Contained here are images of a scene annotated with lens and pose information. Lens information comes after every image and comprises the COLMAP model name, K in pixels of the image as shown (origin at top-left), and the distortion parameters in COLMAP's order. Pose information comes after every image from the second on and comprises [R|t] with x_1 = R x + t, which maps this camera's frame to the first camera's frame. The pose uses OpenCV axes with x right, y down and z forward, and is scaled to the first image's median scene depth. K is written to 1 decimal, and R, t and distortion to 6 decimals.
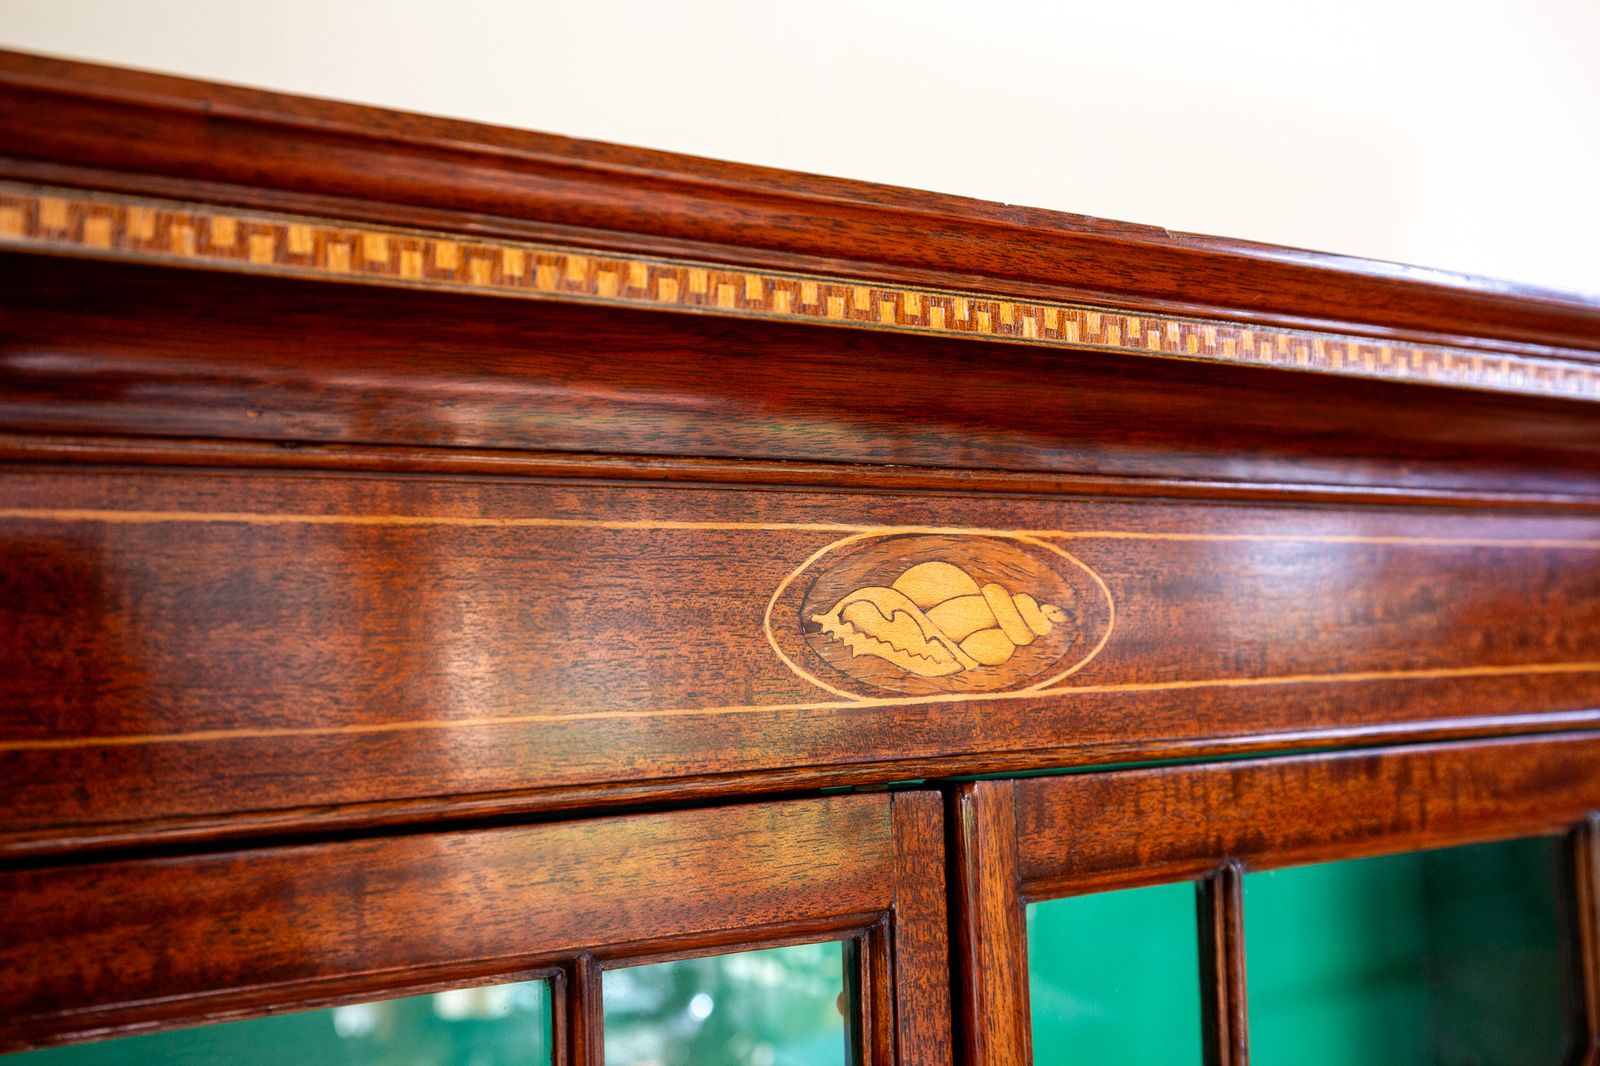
lens RADIAL K [[1583.7, 0, 861.2], [0, 1583.7, 569.1], [0, 0, 1]] dist [0.030663, 0.017273]
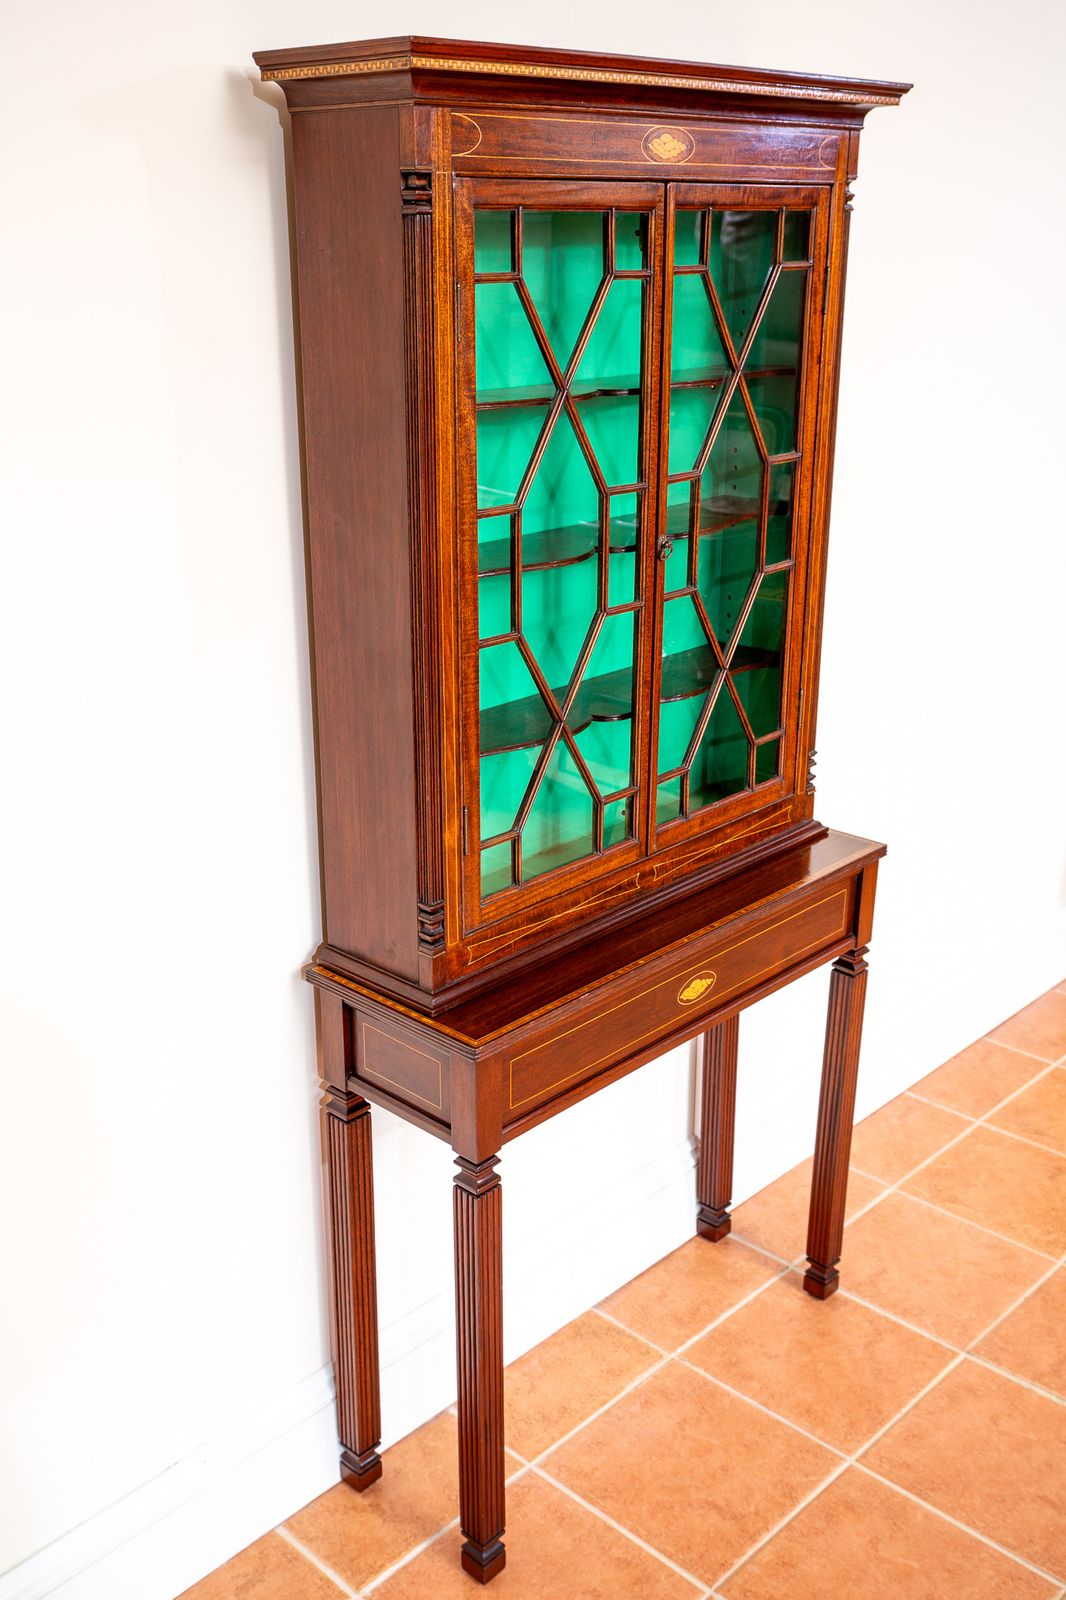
lens RADIAL K [[1583.7, 0, 494.5], [0, 1583.7, 797.7], [0, 0, 1]] dist [0.030663, 0.017273]
pose [[0.970960, -0.058128, 0.232072, -1.696791], [-0.033761, 0.927036, 0.373449, 0.075434], [-0.236847, -0.370439, 0.898153, -3.988512]]
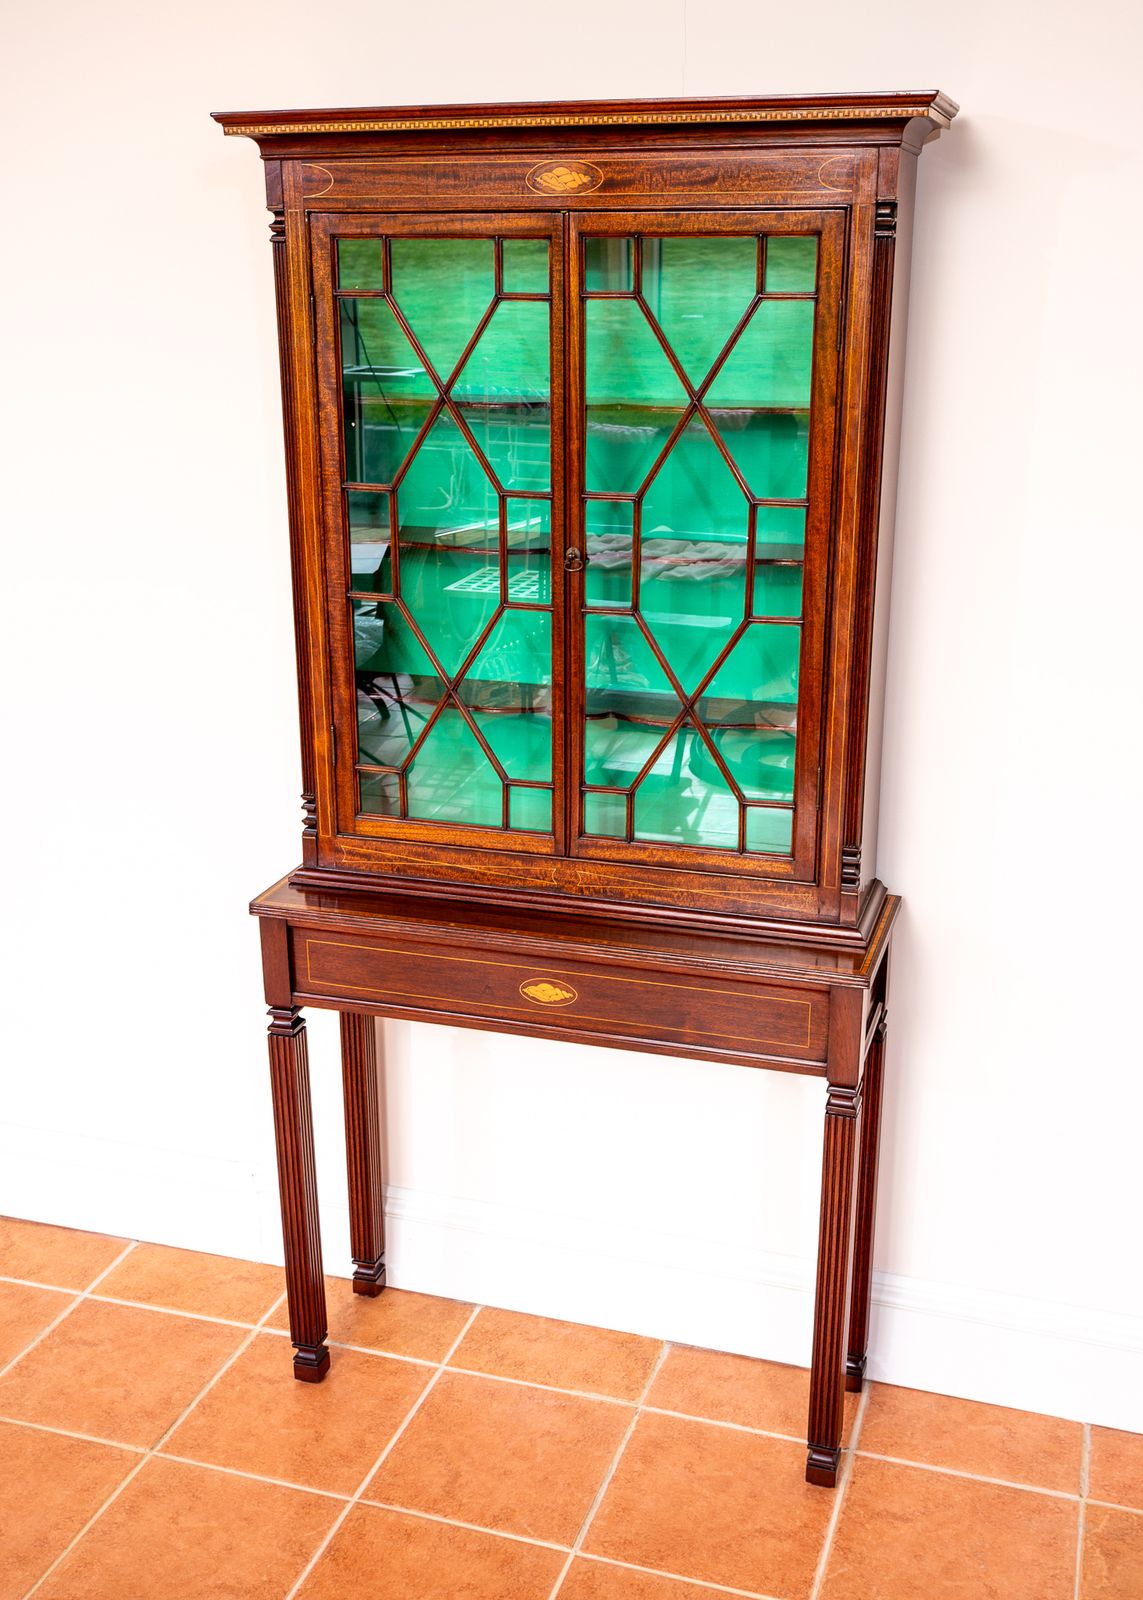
lens RADIAL K [[1722.5, 0, 579.2], [0, 1722.5, 810.2], [0, 0, 1]] dist [0.042534, 0.000868]
pose [[0.648704, 0.263246, -0.714062, 4.607155], [0.020779, 0.931794, 0.362392, -0.095080], [0.760757, -0.249923, 0.598988, -2.843942]]
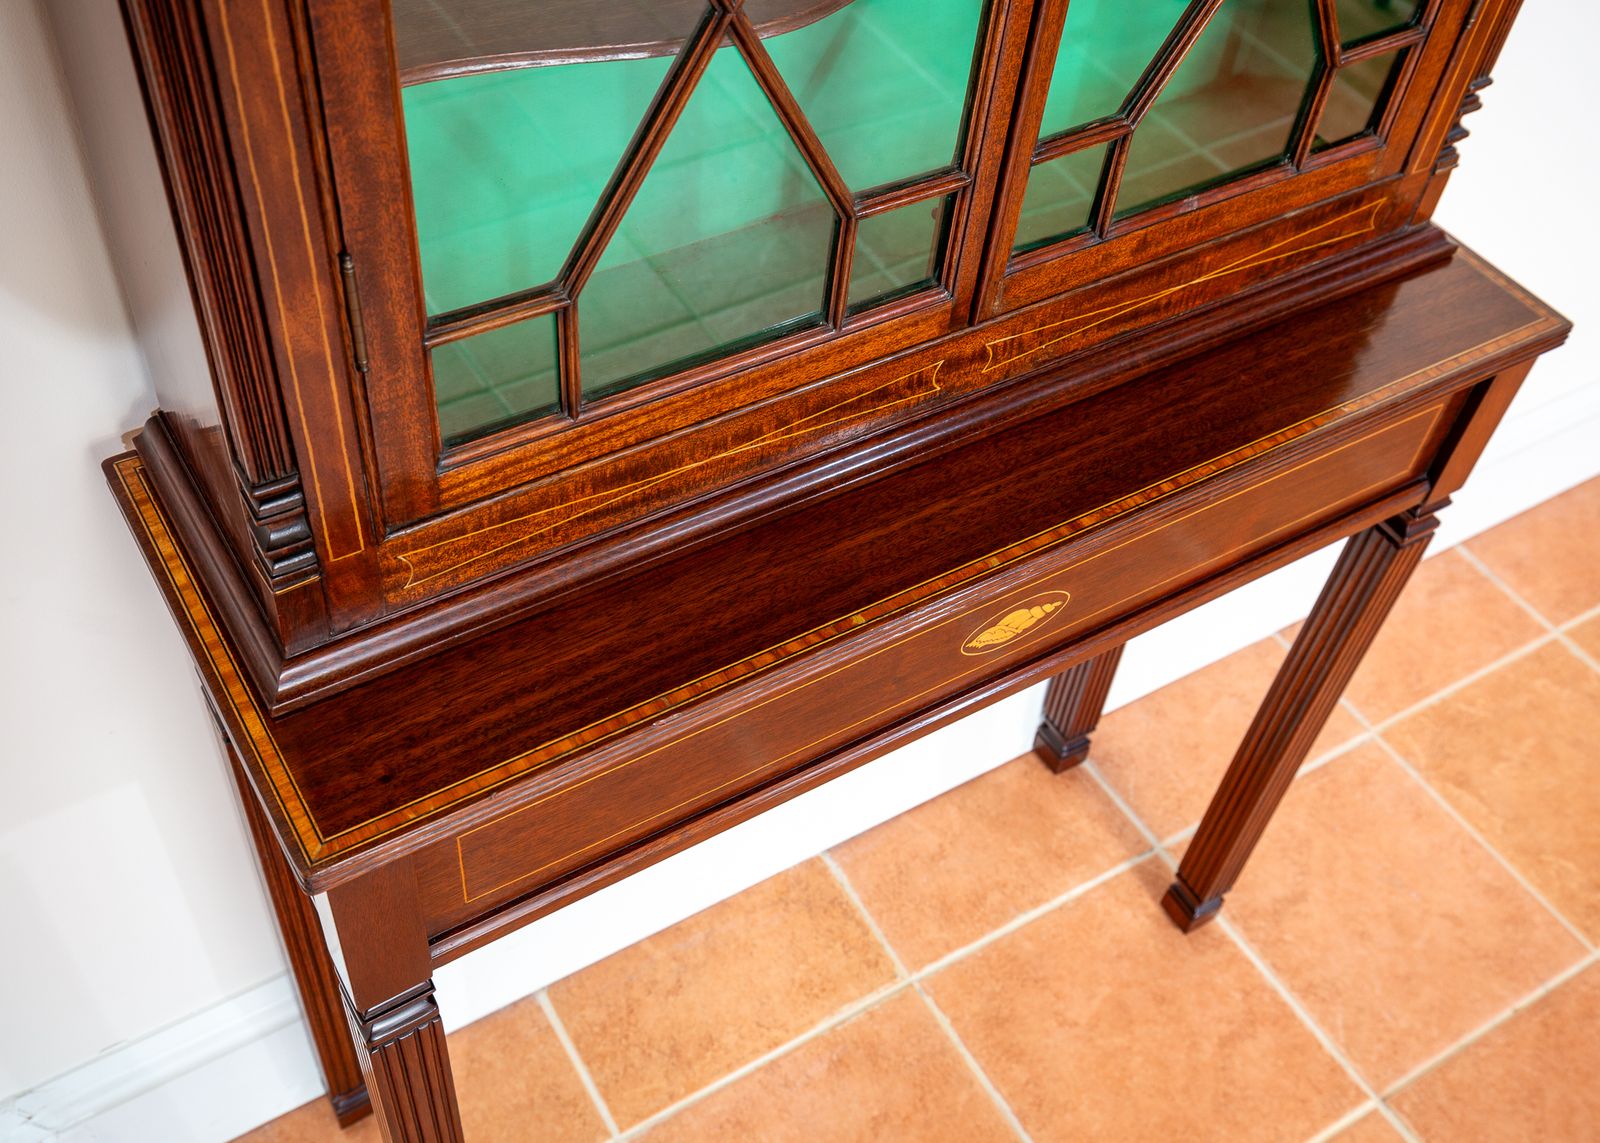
lens RADIAL K [[1603.1, 0, 806.0], [0, 1603.1, 570.3], [0, 0, 1]] dist [0.036449, 0.008066]
pose [[0.993414, 0.075767, 0.085957, -0.301200], [-0.114517, 0.630998, 0.767286, 0.778367], [0.003896, -0.772076, 0.635519, -0.941492]]
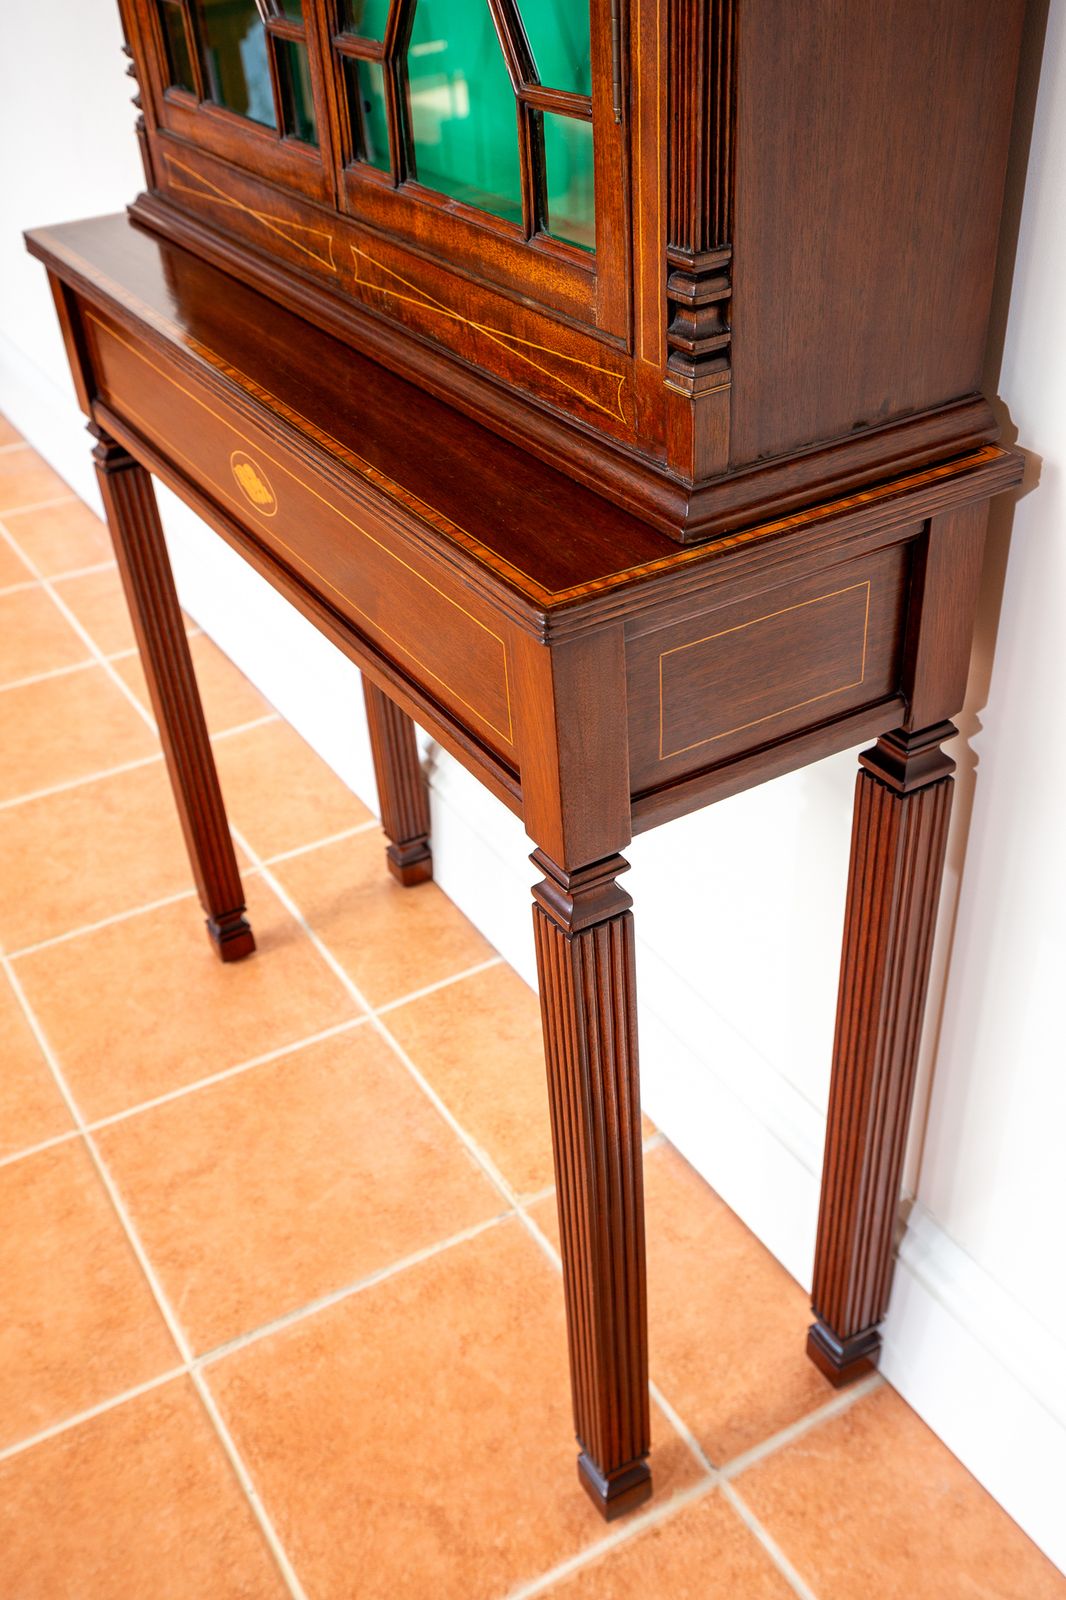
lens RADIAL K [[1553.8, 0, 515.7], [0, 1553.8, 840.4], [0, 0, 1]] dist [0.032134, 0.003553]
pose [[-0.030812, 0.609547, -0.792151, 2.938595], [0.112221, 0.789626, 0.603239, 1.604274], [0.993205, -0.070309, -0.092734, 1.337211]]
